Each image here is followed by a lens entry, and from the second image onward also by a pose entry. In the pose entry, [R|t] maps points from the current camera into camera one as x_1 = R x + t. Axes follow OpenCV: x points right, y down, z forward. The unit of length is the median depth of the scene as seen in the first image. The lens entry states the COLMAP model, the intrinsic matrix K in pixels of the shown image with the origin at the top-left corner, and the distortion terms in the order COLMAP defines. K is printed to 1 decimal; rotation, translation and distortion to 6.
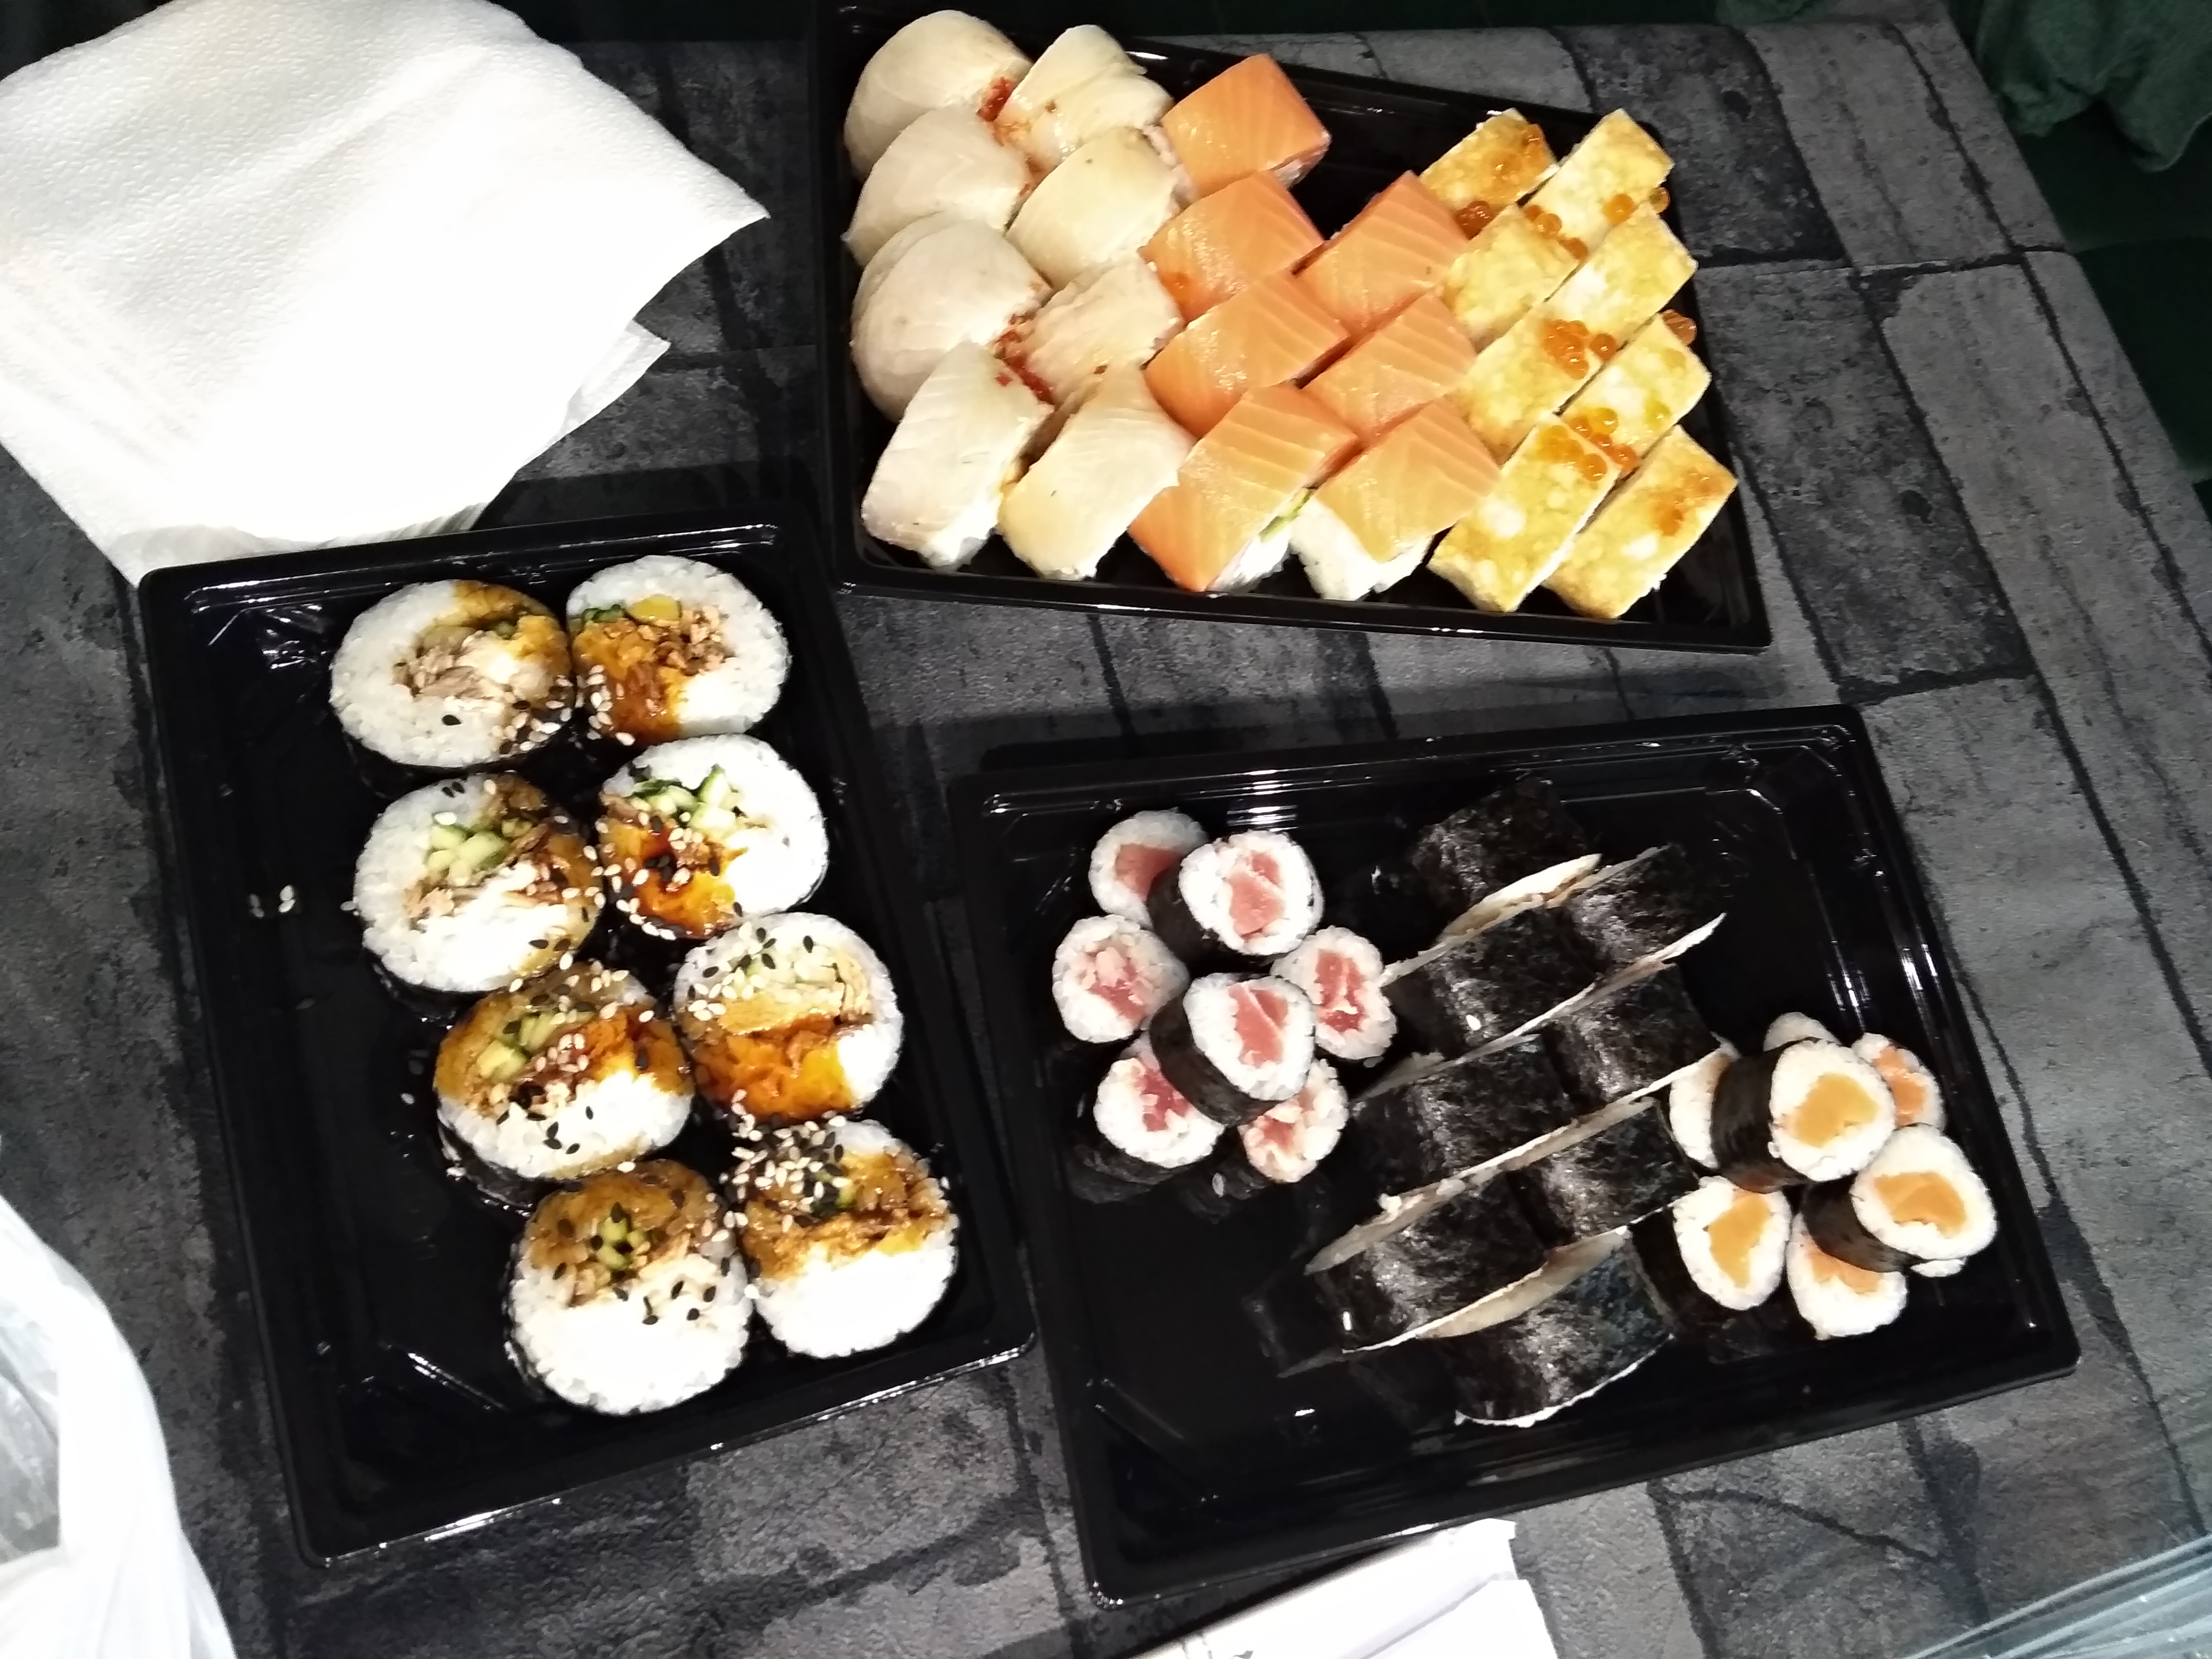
lens RADIAL K [[1829.8, 0, 1113.4], [0, 1829.8, 826.5], [0, 0, 1]] dist [0.103858, -0.187321]
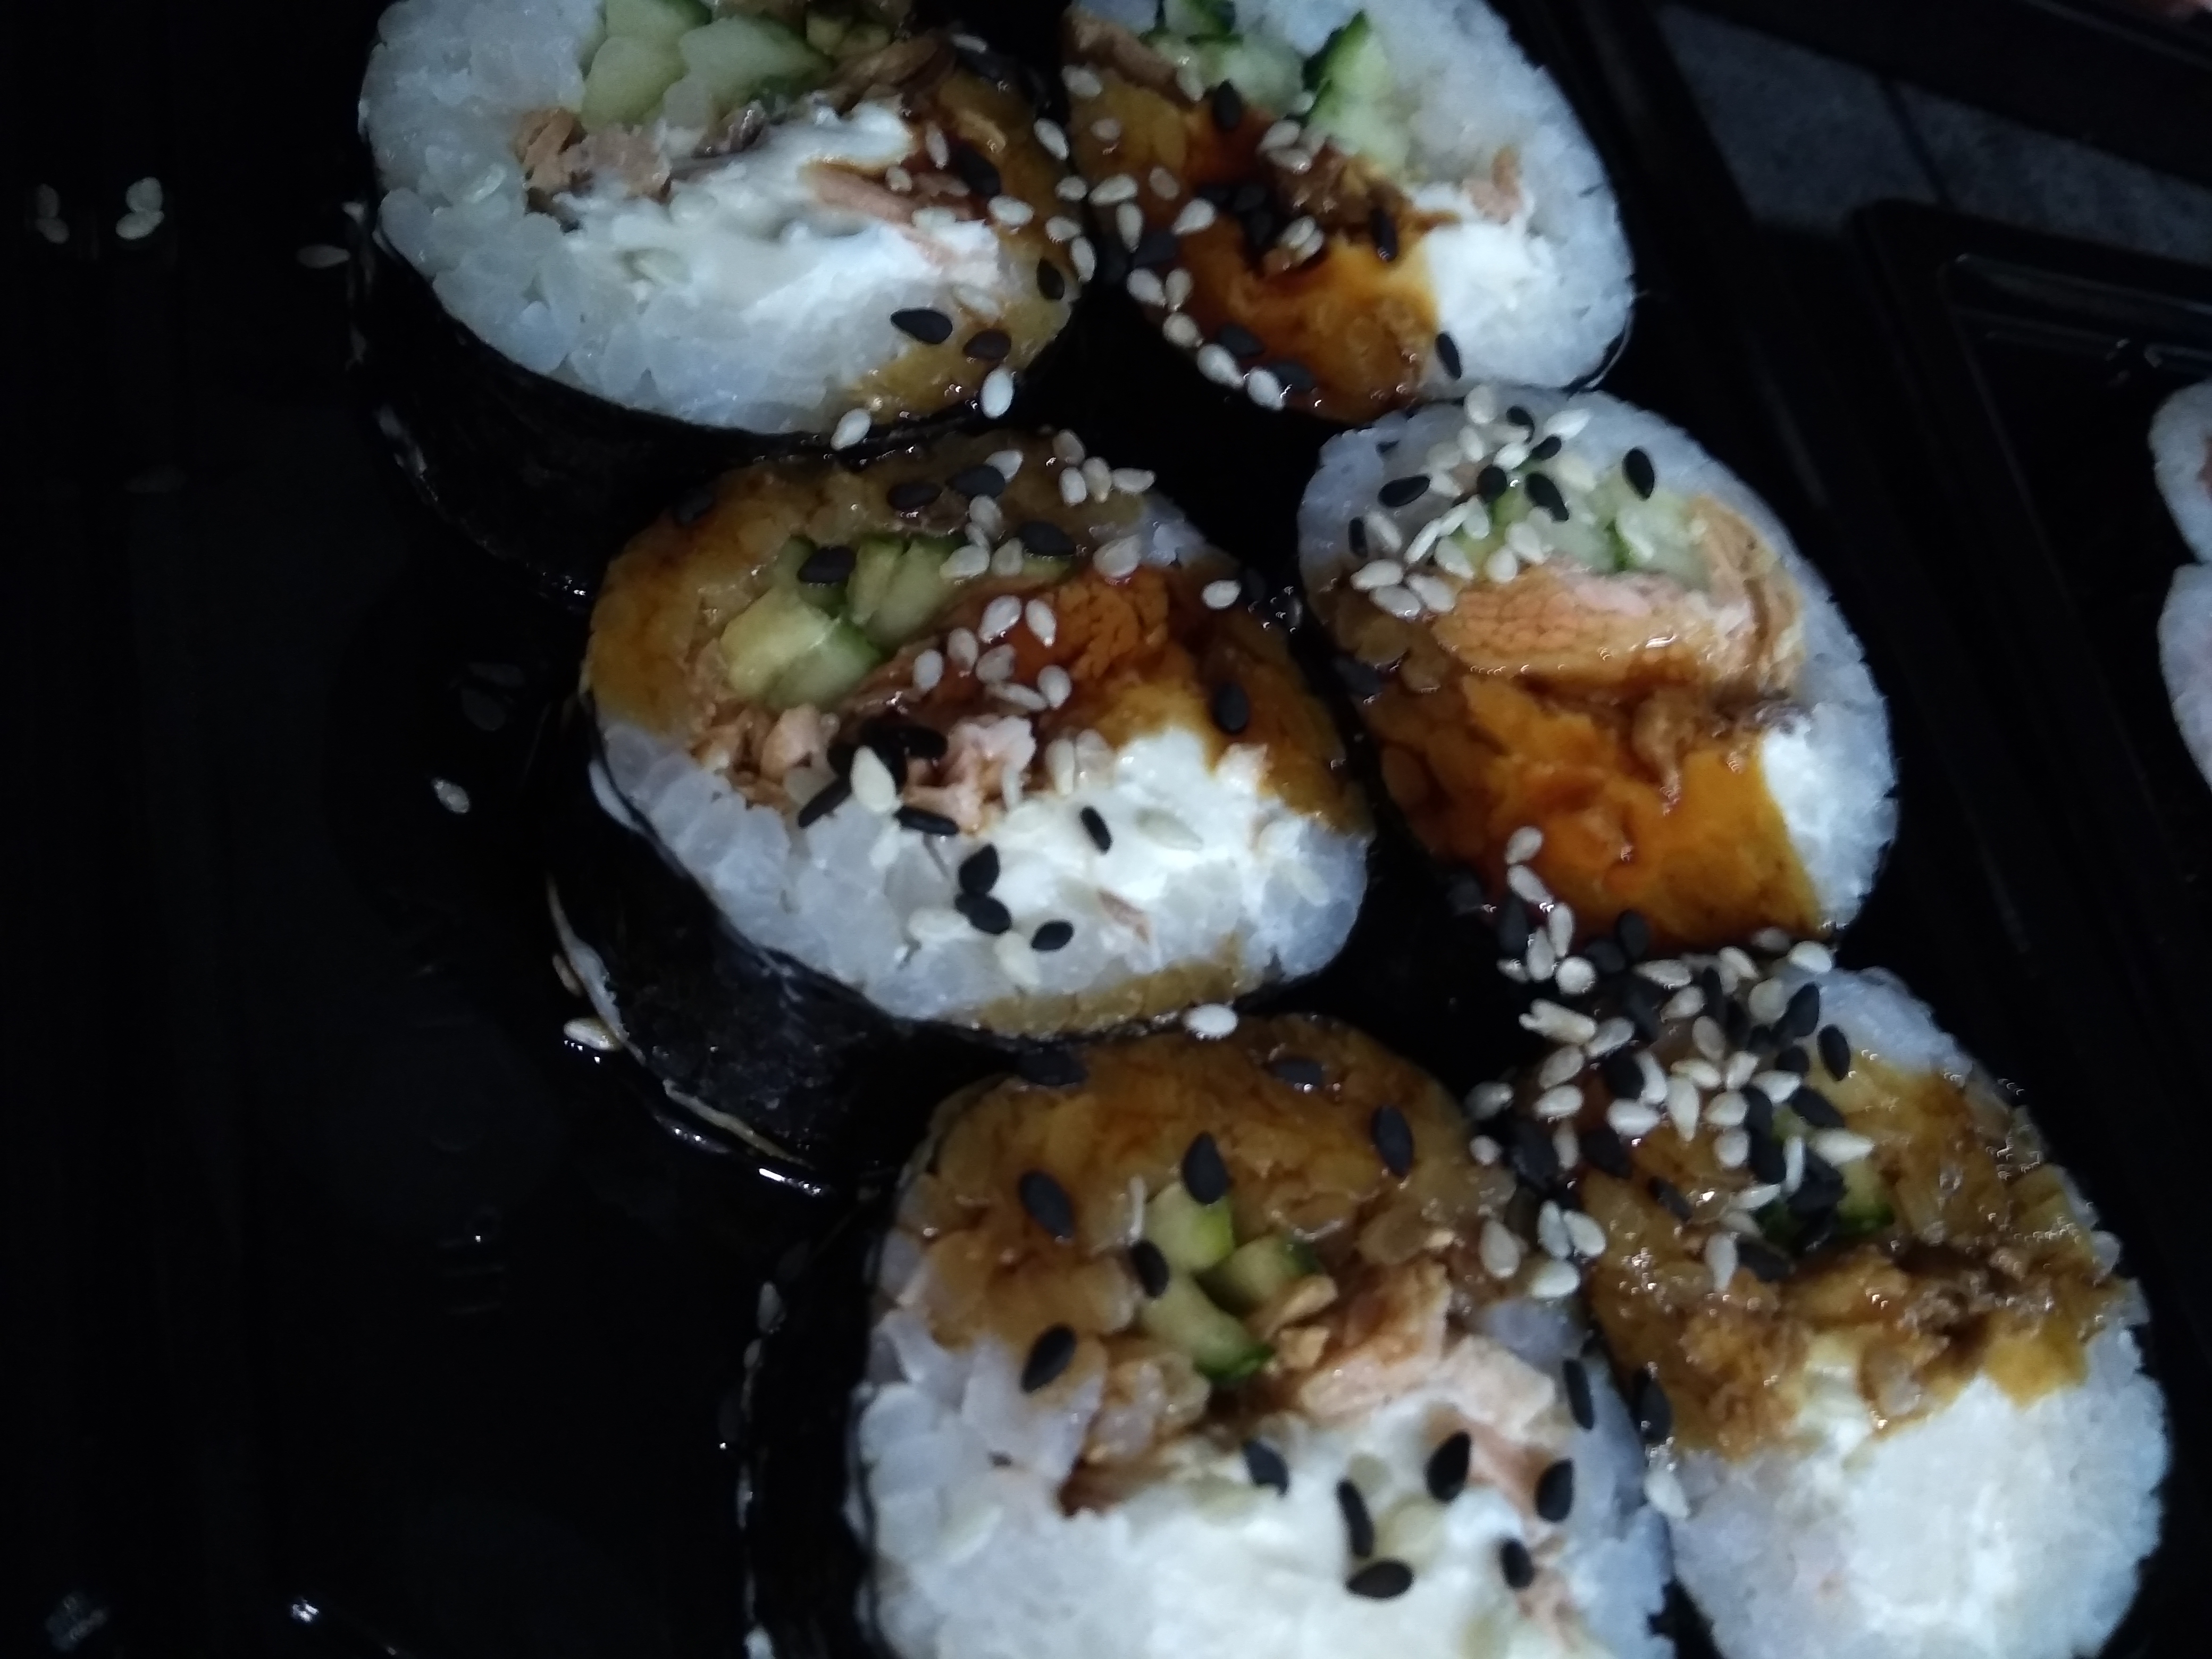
lens RADIAL K [[1863.4, 0, 1106.0], [0, 1863.4, 829.5], [0, 0, 1]] dist [0.092715, -0.195585]
pose [[0.996664, 0.066527, 0.047276, -0.268091], [-0.060266, 0.990531, -0.123354, 0.173482], [-0.055035, 0.120093, 0.991236, 0.639150]]
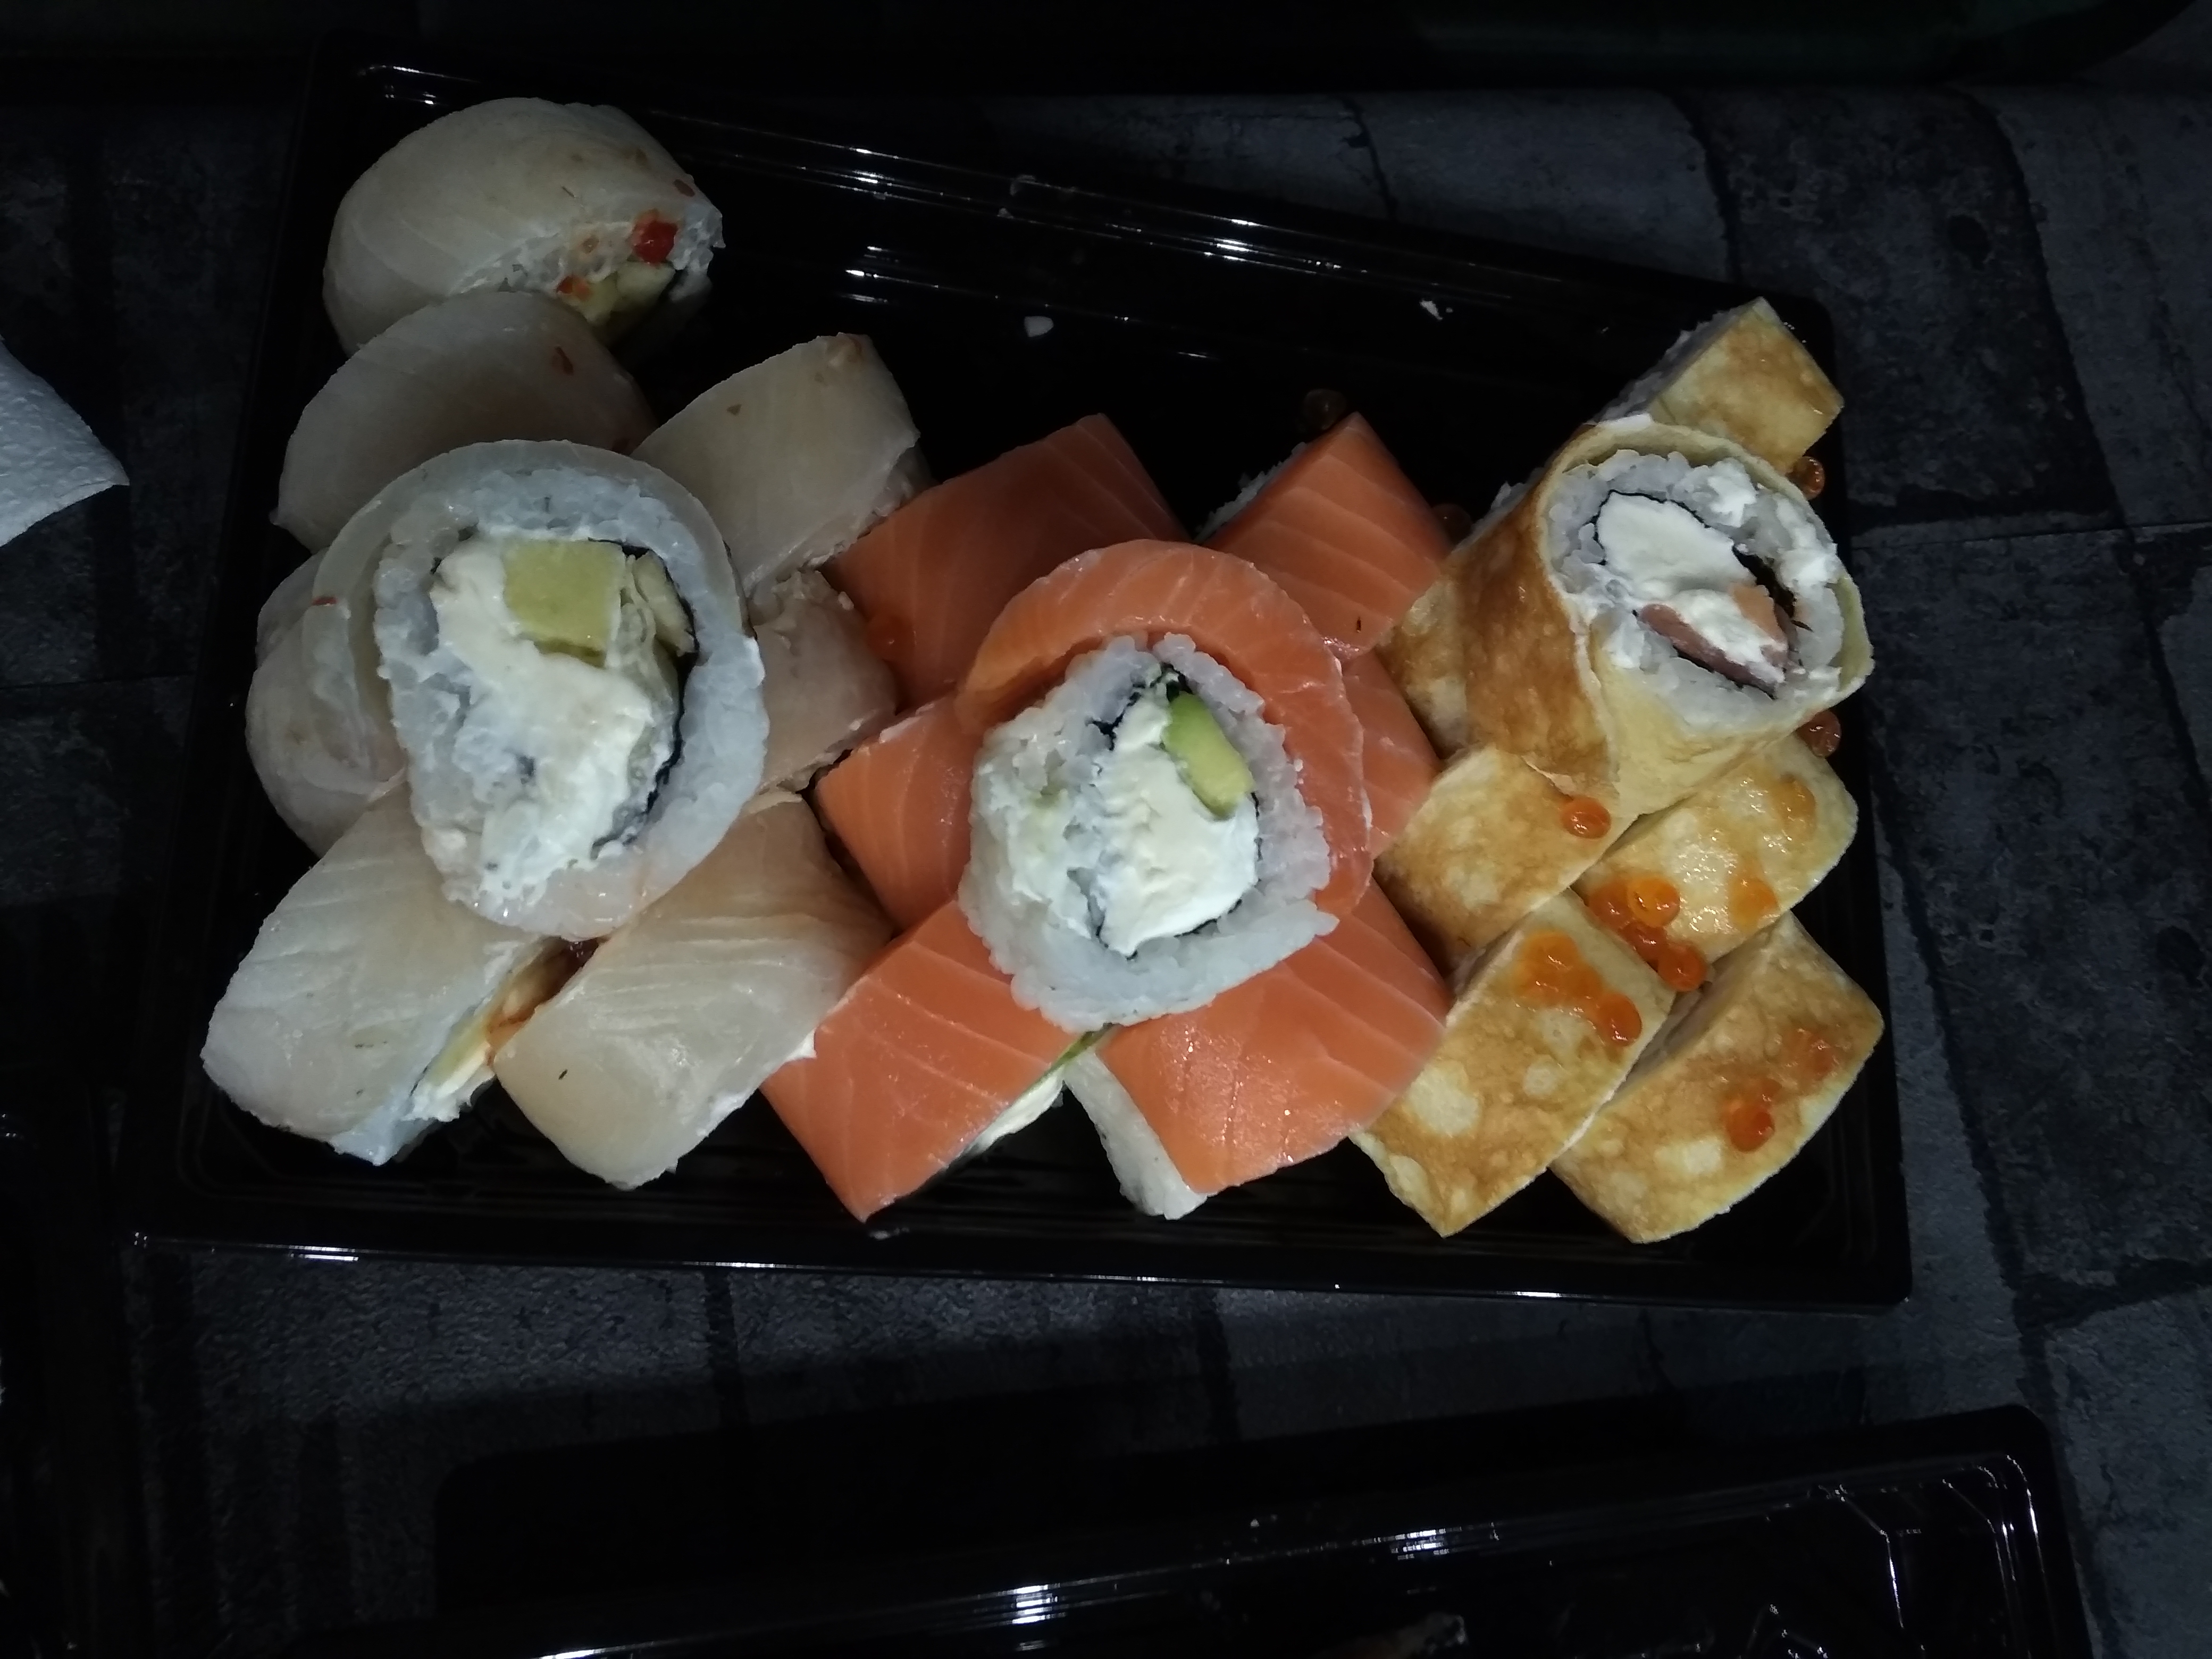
lens RADIAL K [[1863.4, 0, 1106.0], [0, 1863.4, 829.5], [0, 0, 1]] dist [0.092715, -0.195585]
pose [[0.993585, 0.095430, -0.060682, 0.160736], [-0.089983, 0.992142, 0.086928, -0.336667], [0.068500, -0.080910, 0.994365, 0.511693]]
